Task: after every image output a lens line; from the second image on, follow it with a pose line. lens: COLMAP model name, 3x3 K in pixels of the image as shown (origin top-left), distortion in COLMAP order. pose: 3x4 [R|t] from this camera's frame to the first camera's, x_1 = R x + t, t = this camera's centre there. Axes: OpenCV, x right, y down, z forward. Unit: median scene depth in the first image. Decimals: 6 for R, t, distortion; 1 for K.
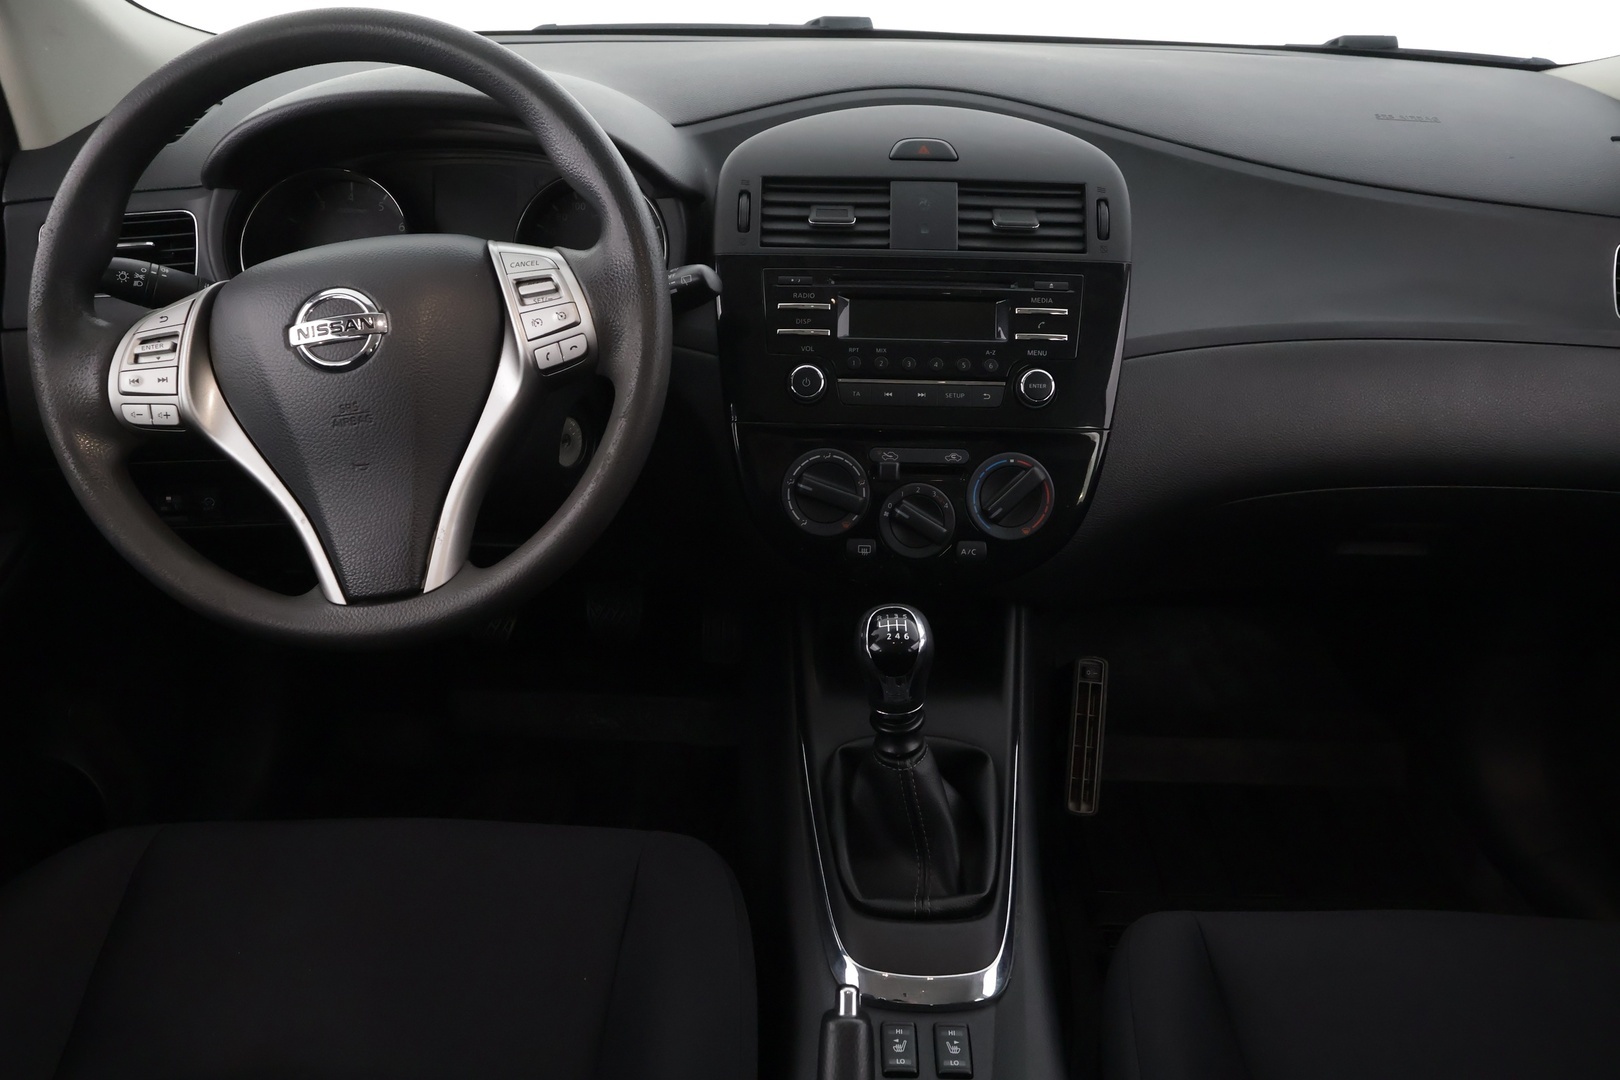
lens RADIAL K [[1271.5, 0, 801.1], [0, 1271.5, 547.1], [0, 0, 1]] dist [0.010273, -0.011790]
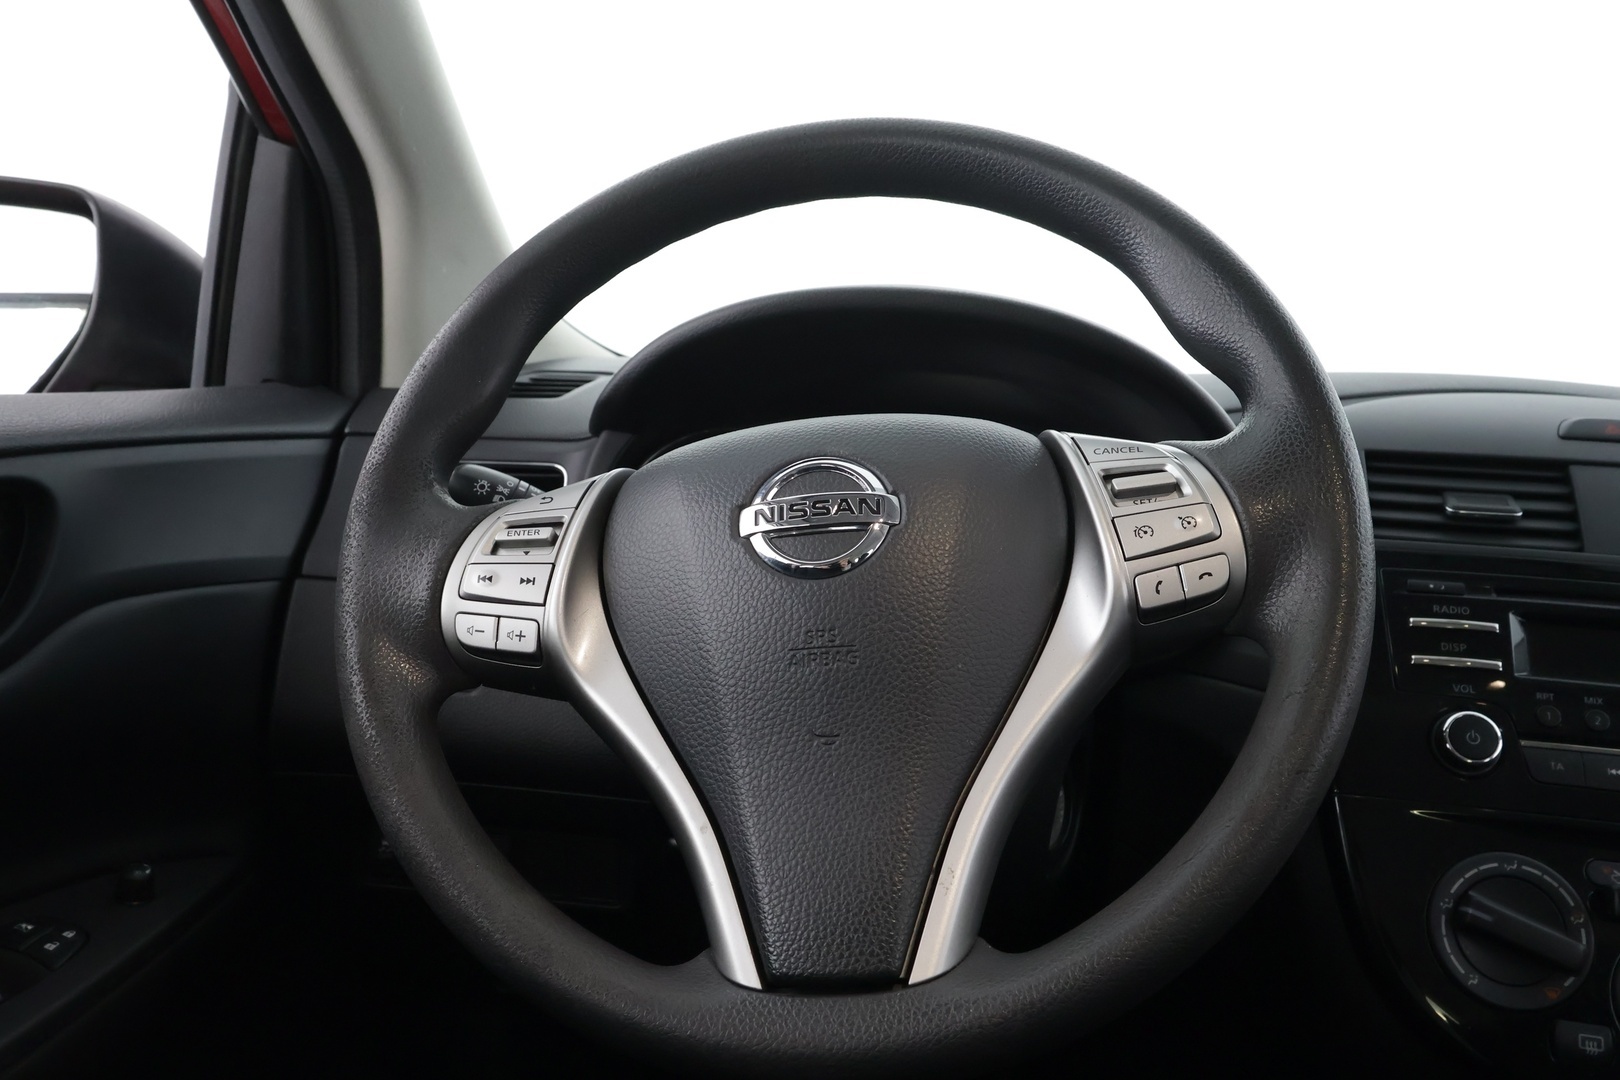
lens RADIAL K [[1271.5, 0, 801.6], [0, 1271.5, 535.0], [0, 0, 1]] dist [0.010273, -0.011790]
pose [[0.983396, 0.065631, -0.169188, -0.255400], [-0.129160, 0.908031, -0.398494, 0.080881], [0.127475, 0.413730, 0.901431, 0.426839]]
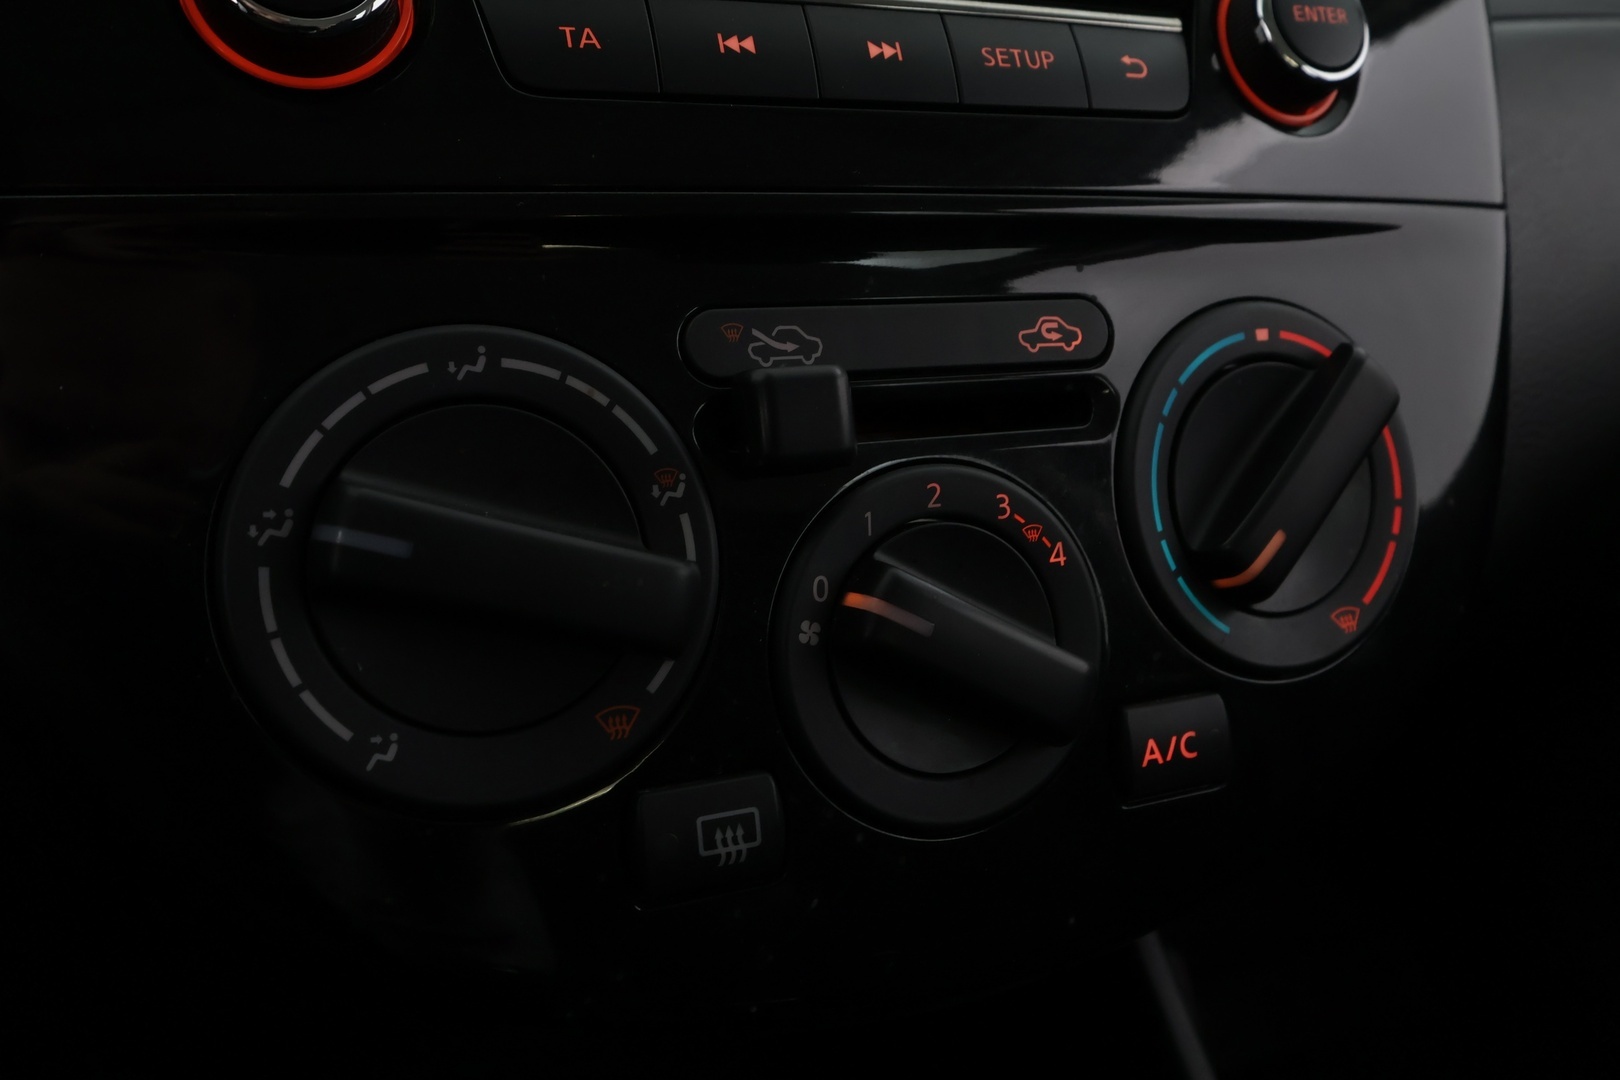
lens RADIAL K [[1271.5, 0, 815.2], [0, 1271.5, 536.0], [0, 0, 1]] dist [0.010273, -0.011790]
pose [[0.916924, -0.115640, 0.381939, -0.007757], [0.171596, 0.978345, -0.115737, -0.021079], [-0.360284, 0.171661, 0.916912, 0.974807]]
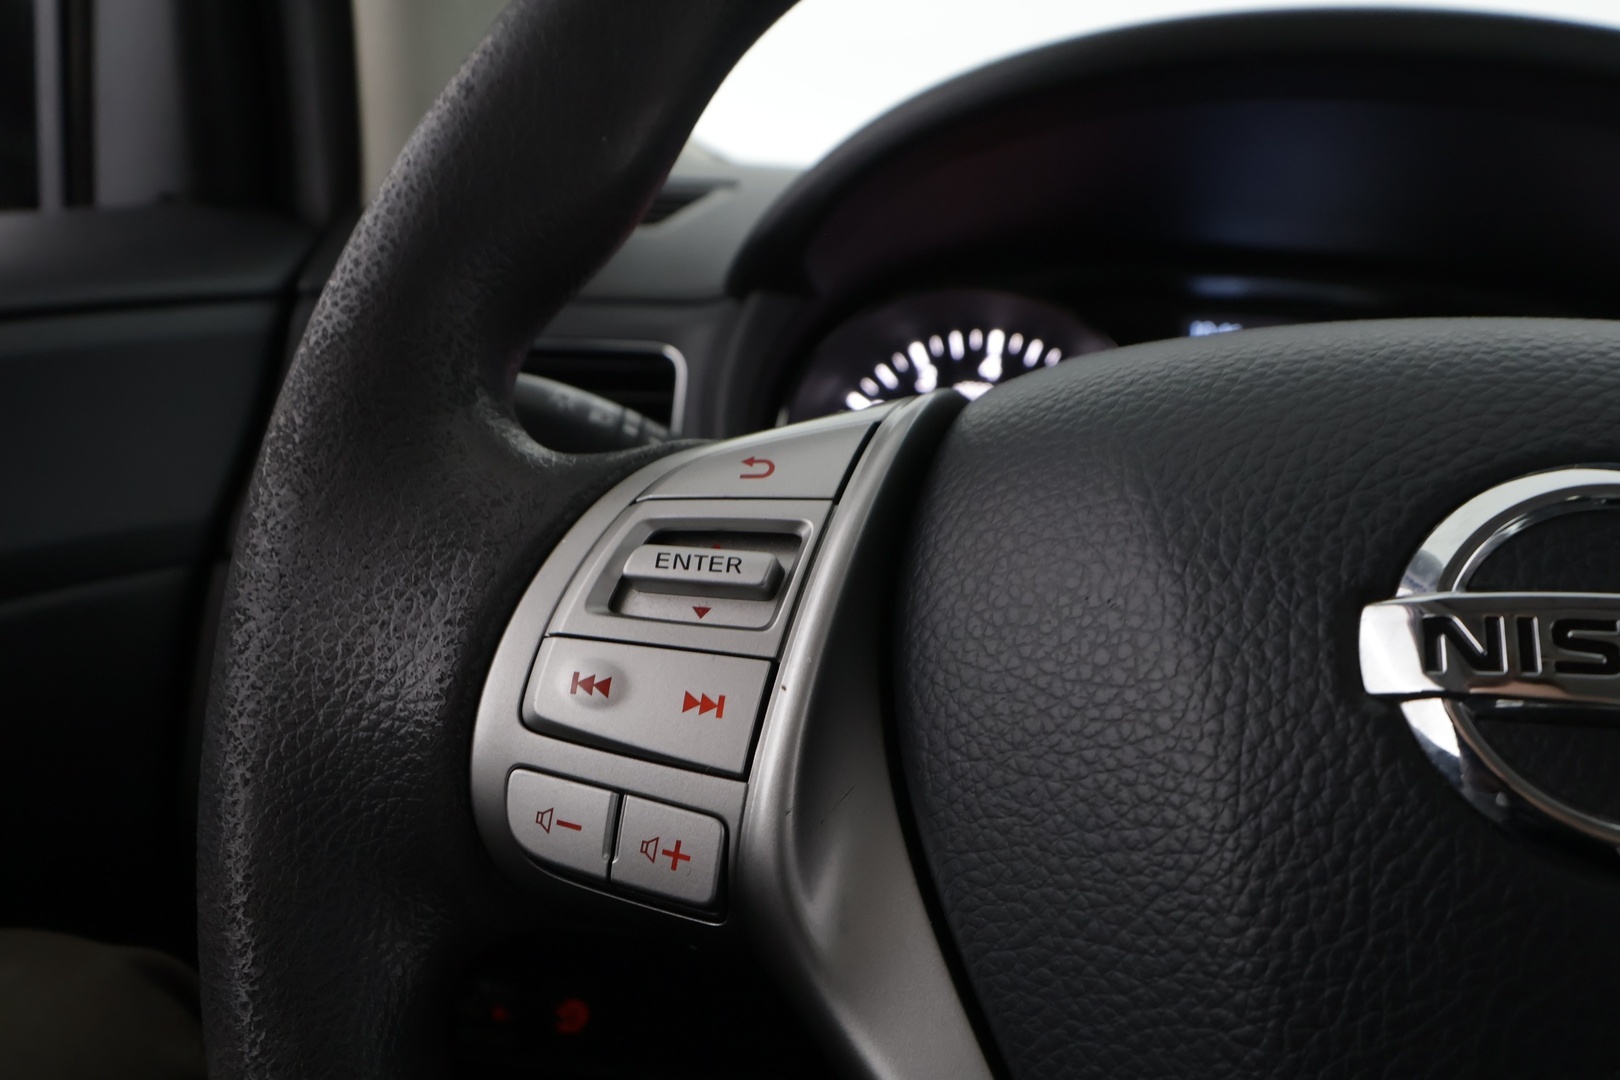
lens RADIAL K [[1271.5, 0, 812.1], [0, 1271.5, 479.6], [0, 0, 1]] dist [0.010273, -0.011790]
pose [[0.961663, 0.179059, -0.207706, -0.430771], [-0.229898, 0.939308, -0.254652, -0.112682], [0.149502, 0.292641, 0.944463, 0.751783]]
